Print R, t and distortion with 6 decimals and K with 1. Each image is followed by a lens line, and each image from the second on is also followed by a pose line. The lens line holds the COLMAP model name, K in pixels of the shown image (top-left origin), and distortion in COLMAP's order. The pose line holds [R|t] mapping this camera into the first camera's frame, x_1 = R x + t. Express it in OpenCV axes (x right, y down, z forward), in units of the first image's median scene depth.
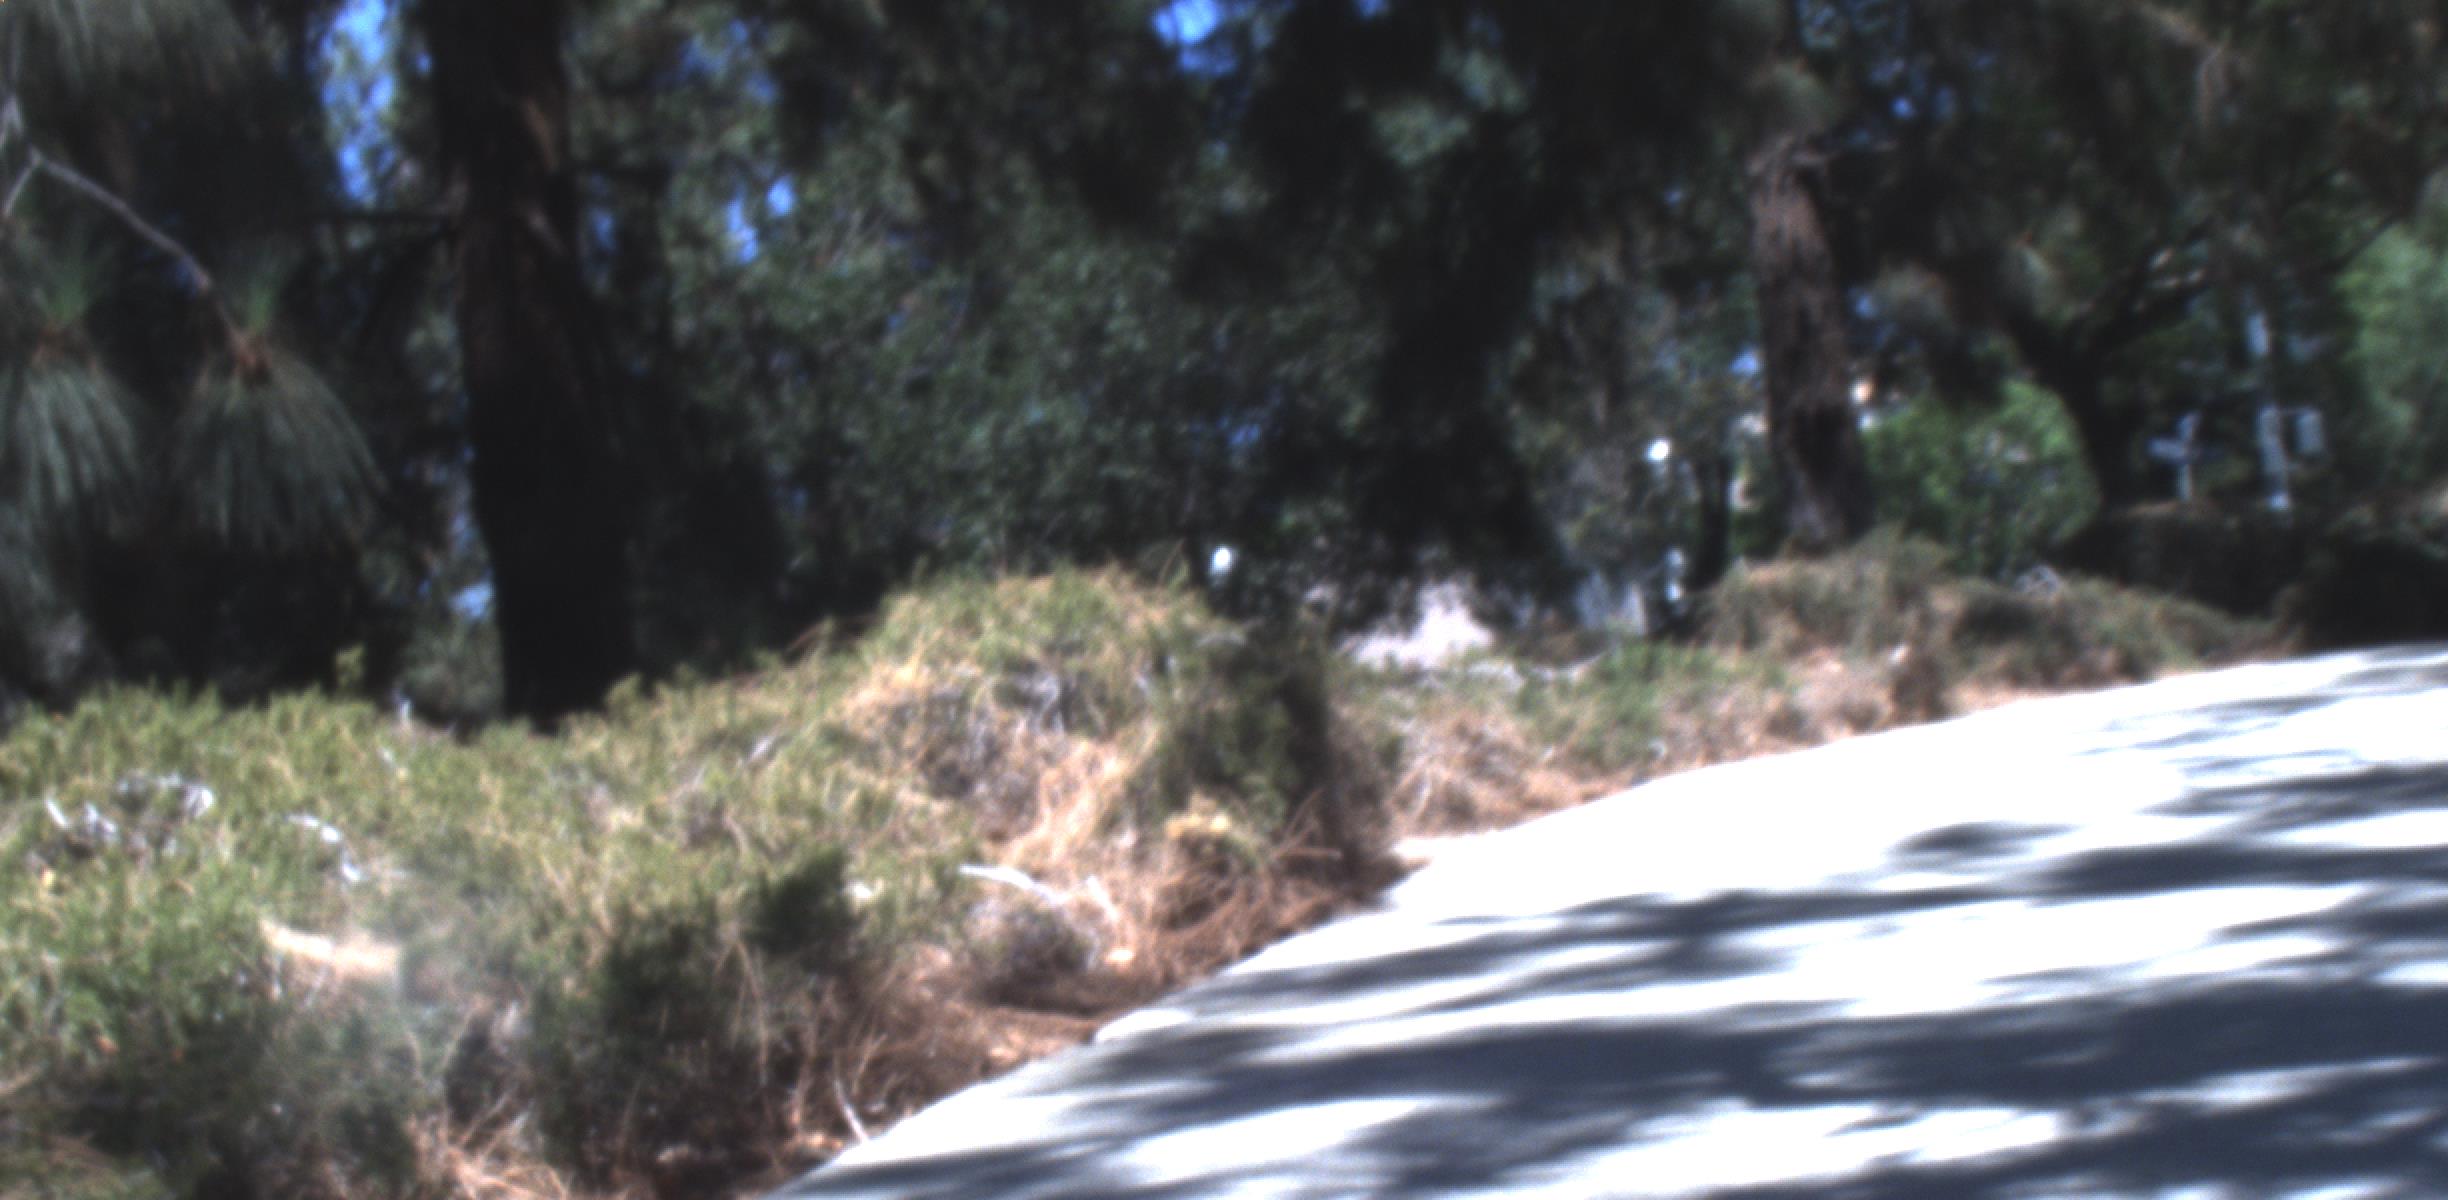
lens RADIAL K [[4951.8, 0, 1221.0], [0, 4951.8, 896.8], [0, 0, 1]] dist [-0.132938, 0.446864]
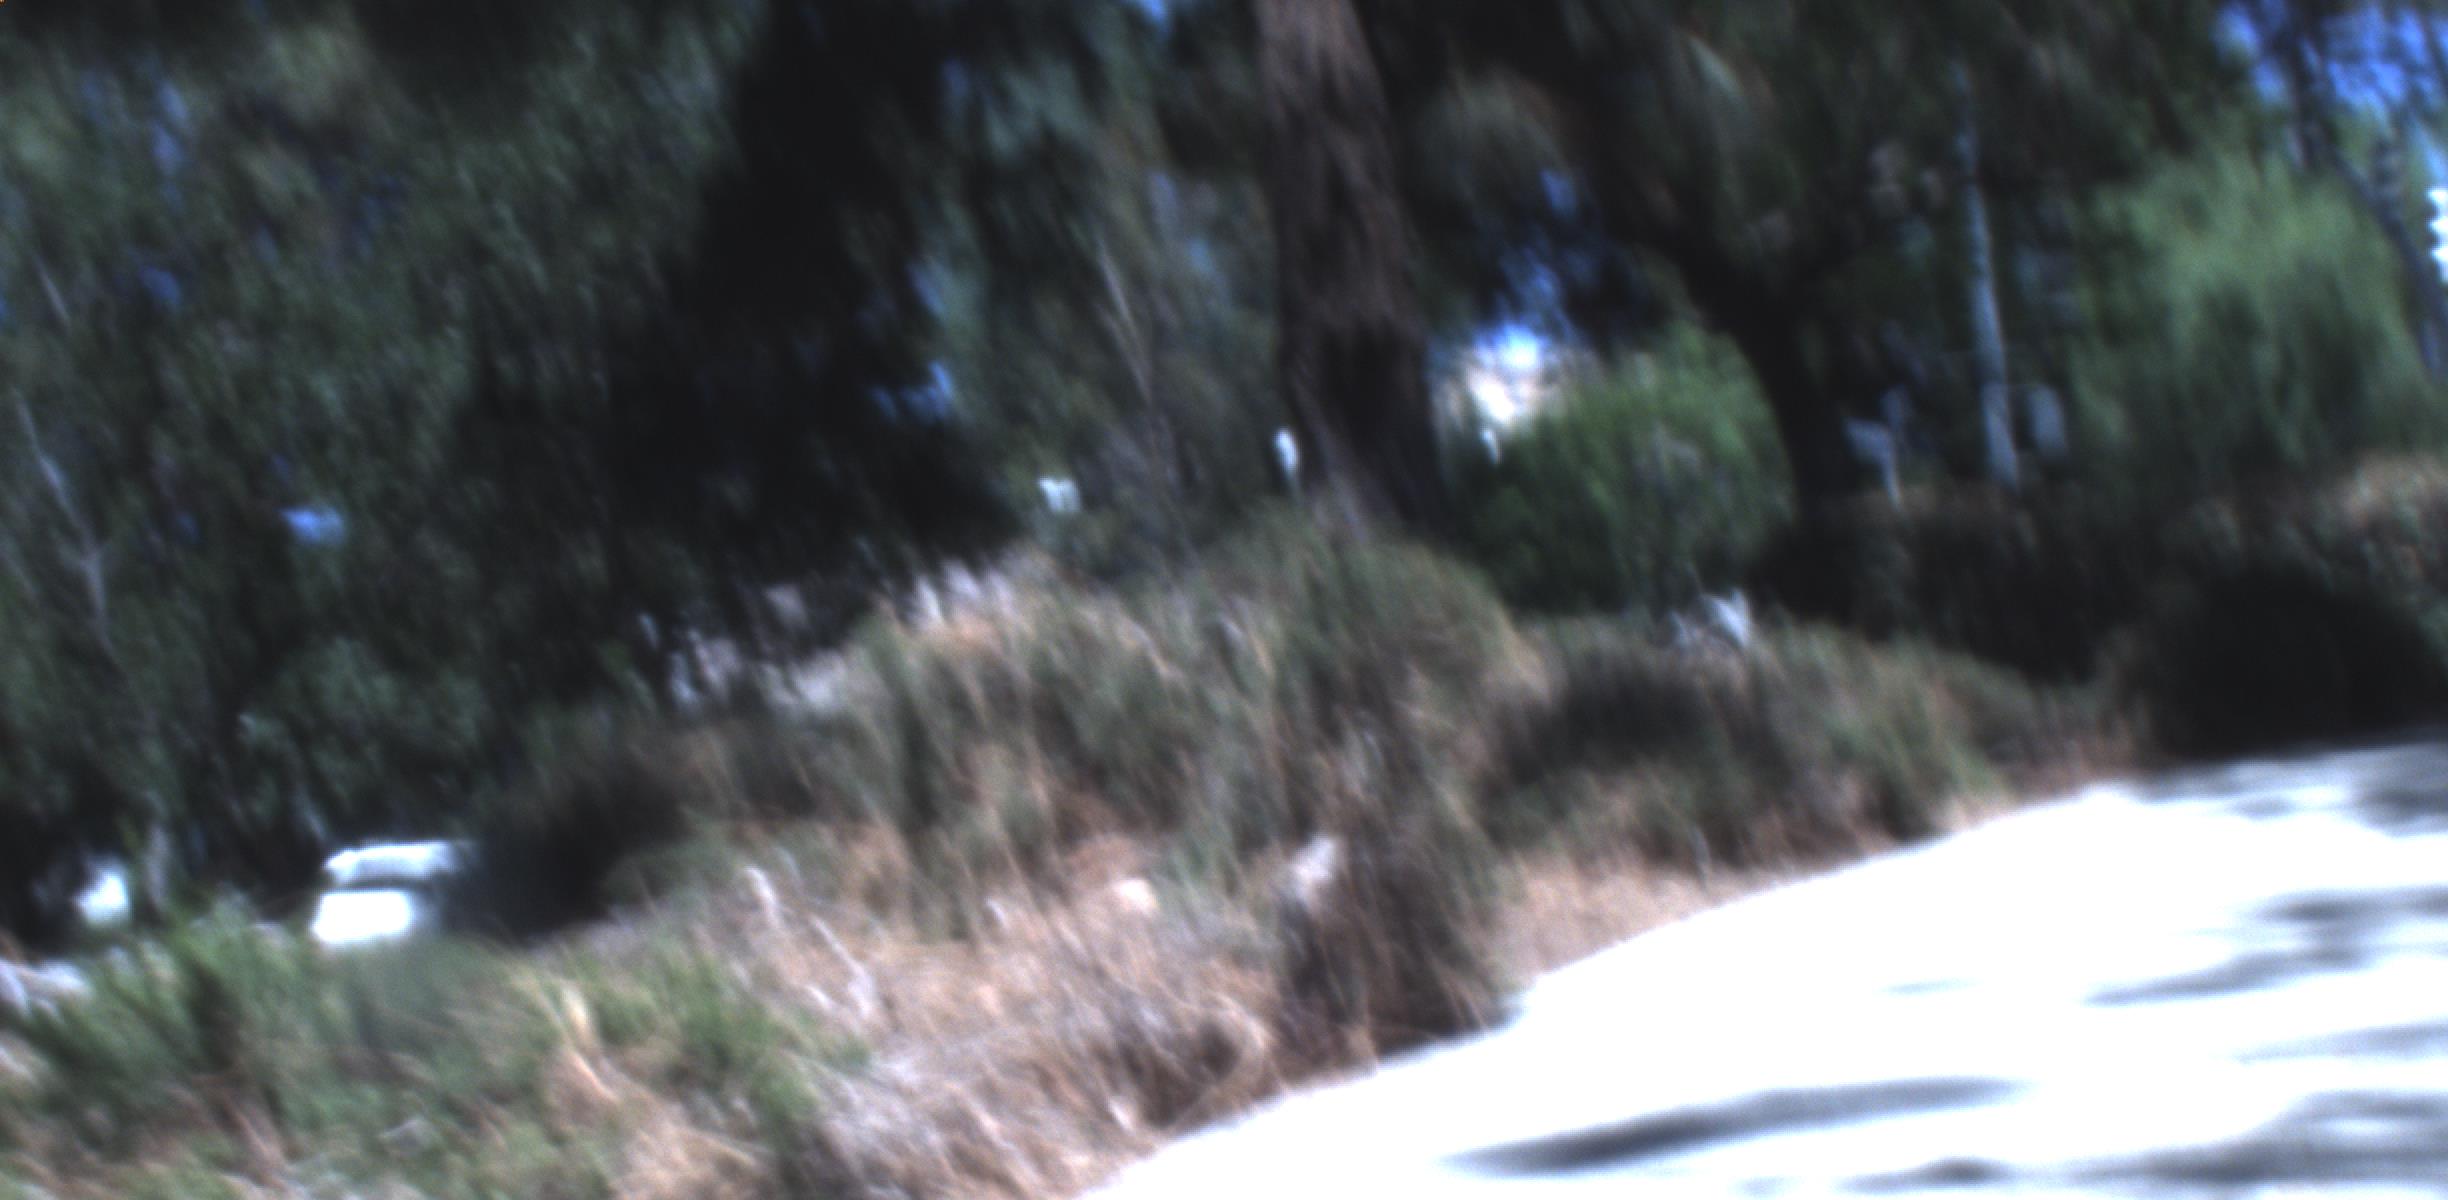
lens RADIAL K [[4951.8, 0, 1221.0], [0, 4951.8, 896.8], [0, 0, 1]] dist [-0.132938, 0.446864]
pose [[0.997655, 0.014578, 0.066873, 0.068251], [-0.014631, 0.999893, 0.000311, -0.030038], [-0.066861, -0.001289, 0.997761, 0.412681]]
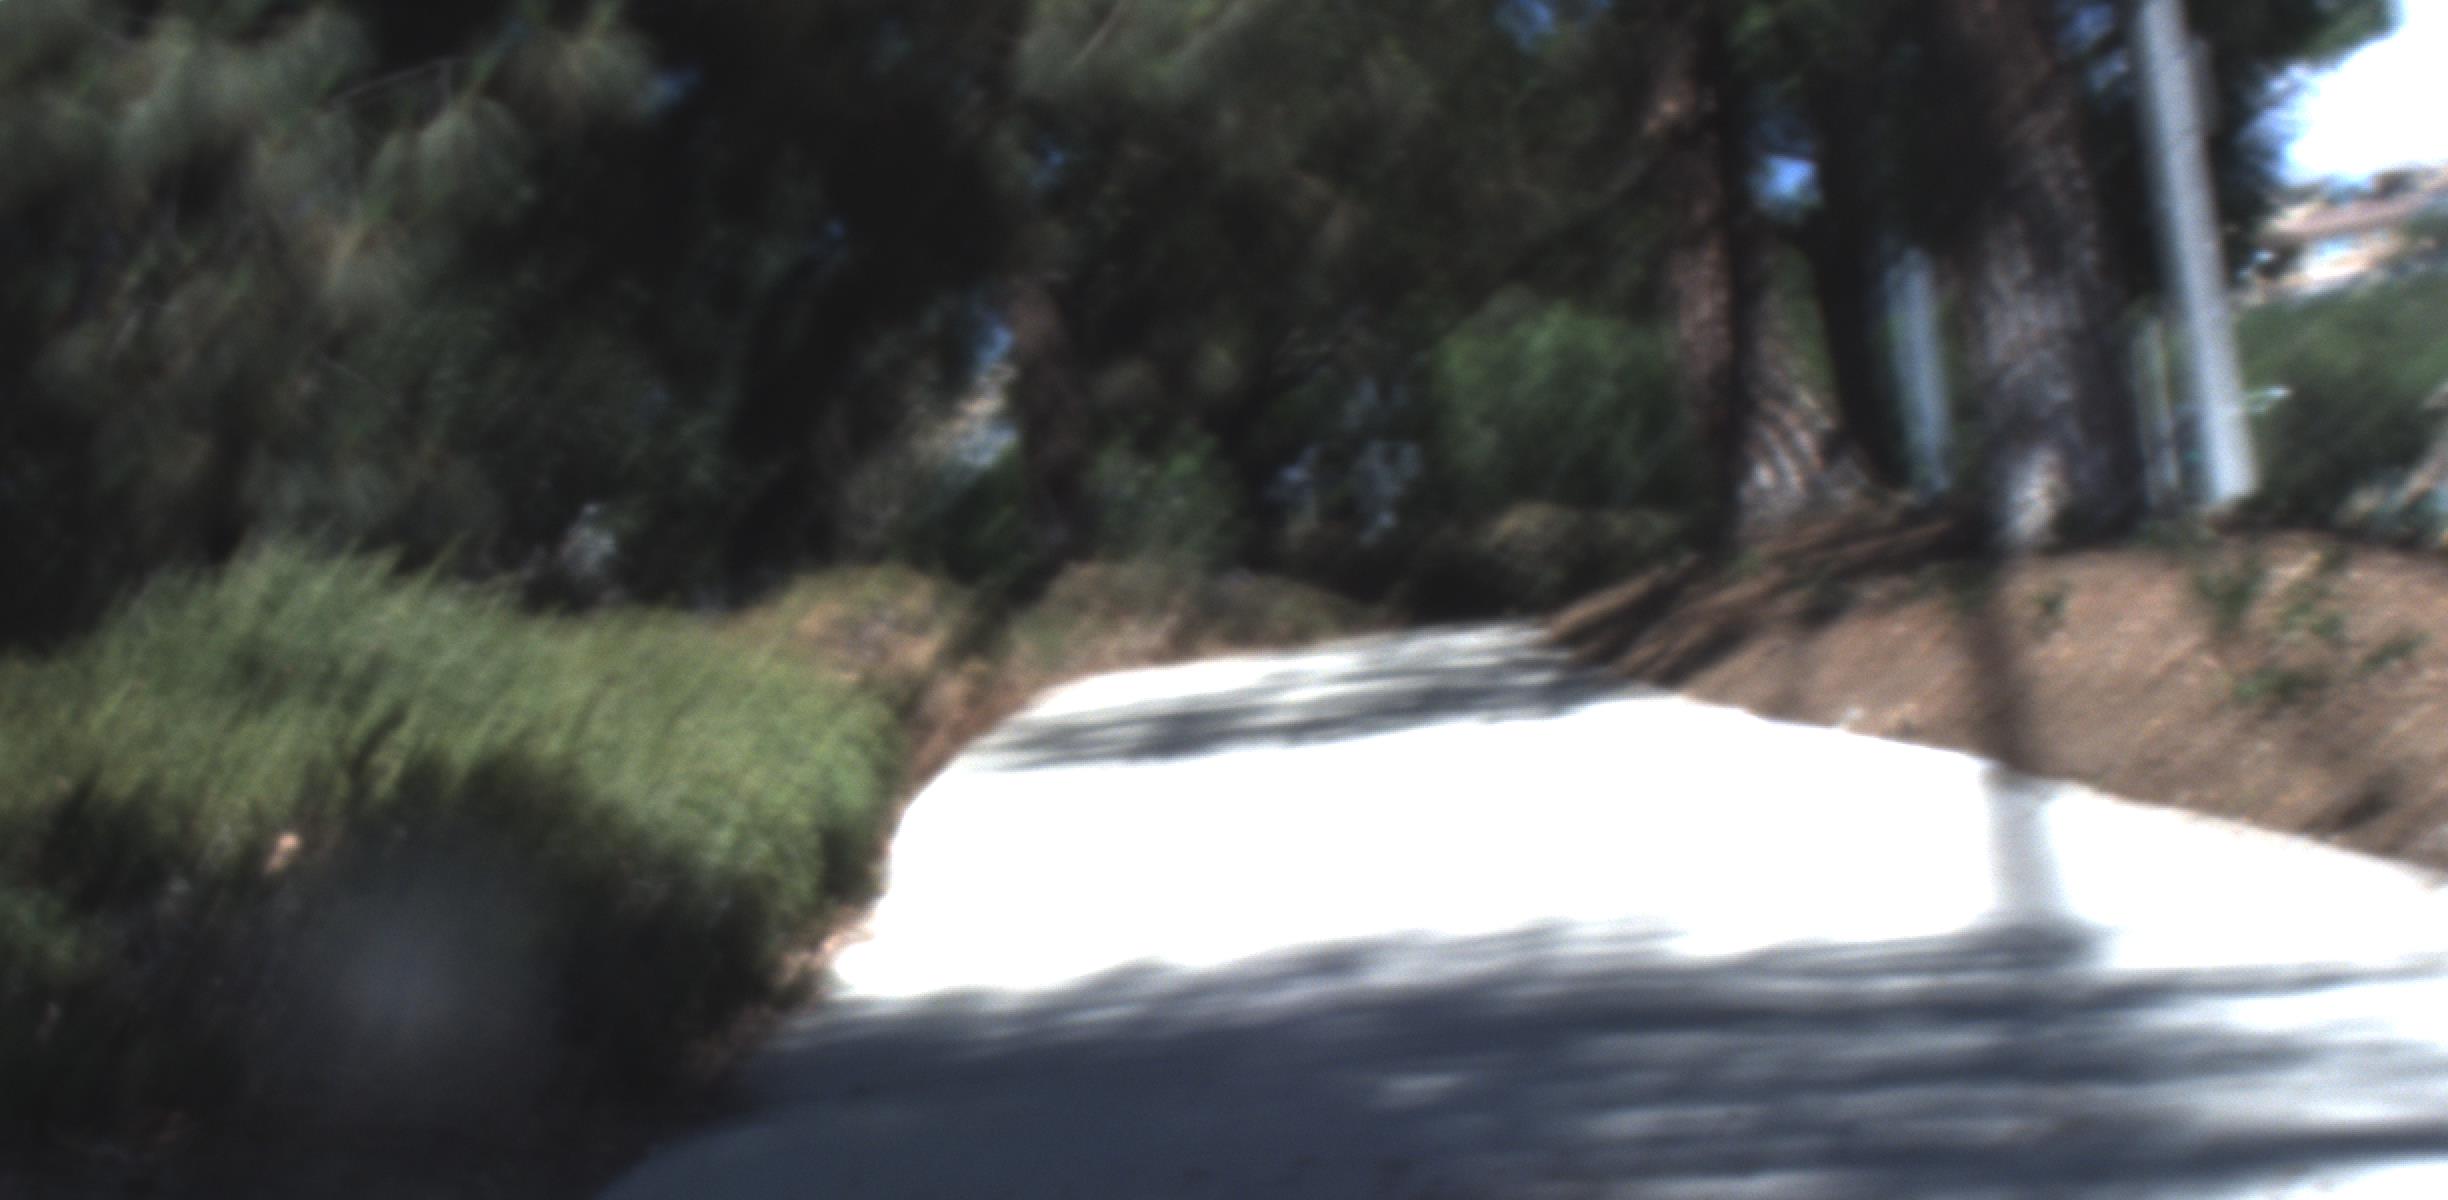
lens RADIAL K [[4951.8, 0, 1221.0], [0, 4951.8, 896.8], [0, 0, 1]] dist [-0.132938, 0.446864]
pose [[0.983618, -0.010427, 0.179962, -0.093869], [0.010954, 0.999938, -0.001932, 0.029908], [-0.179931, 0.003872, 0.983672, -0.409459]]
